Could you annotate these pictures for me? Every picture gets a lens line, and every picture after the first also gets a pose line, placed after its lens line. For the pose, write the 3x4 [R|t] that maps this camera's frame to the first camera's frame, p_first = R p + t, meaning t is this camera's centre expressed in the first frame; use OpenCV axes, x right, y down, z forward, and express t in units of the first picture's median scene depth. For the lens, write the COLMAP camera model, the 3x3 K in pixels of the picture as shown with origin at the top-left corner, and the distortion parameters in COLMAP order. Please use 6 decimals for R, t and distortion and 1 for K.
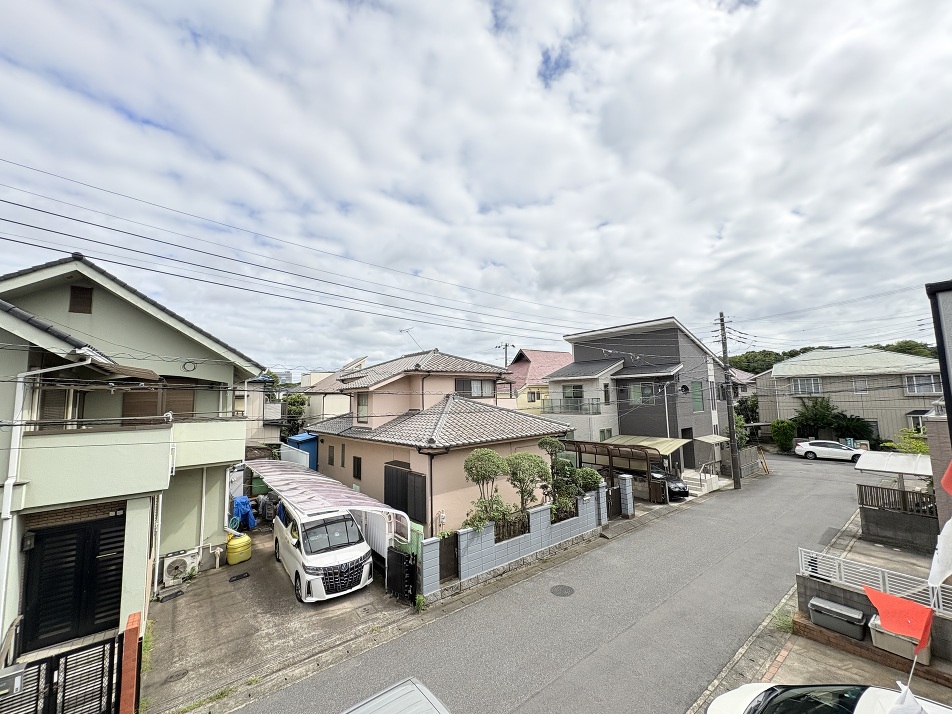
lens RADIAL K [[379.4, 0, 476.7], [0, 379.4, 359.8], [0, 0, 1]] dist [0.001941, -0.000200]
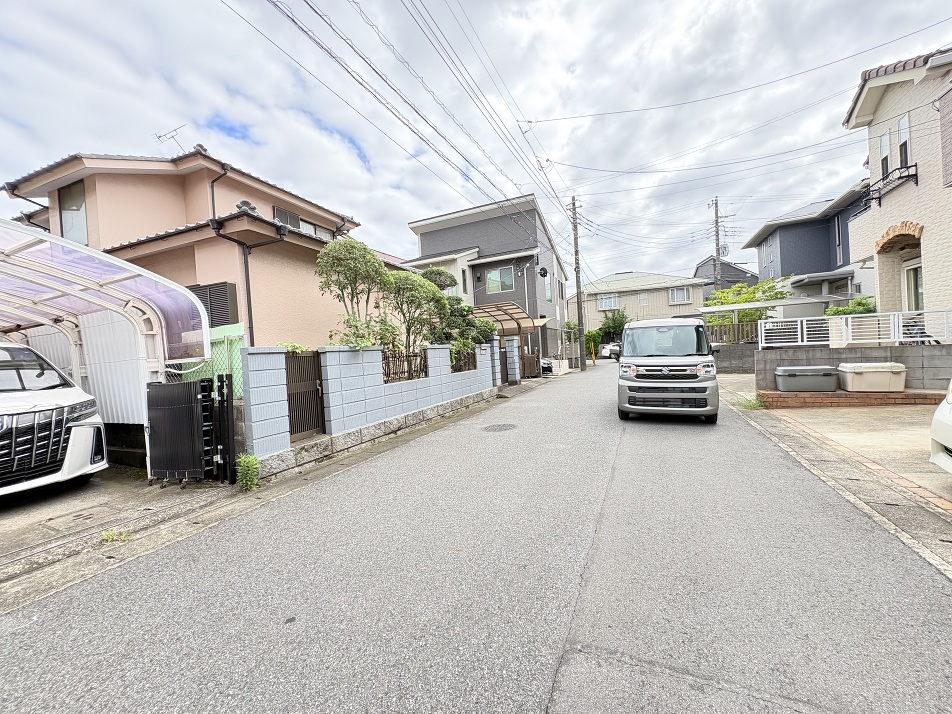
lens RADIAL K [[379.4, 0, 477.8], [0, 379.4, 358.0], [0, 0, 1]] dist [0.001941, -0.000200]
pose [[0.883109, -0.038450, 0.467589, -0.098052], [-0.003029, 0.996148, 0.087635, 0.401994], [-0.469158, -0.078808, 0.879591, 0.423396]]
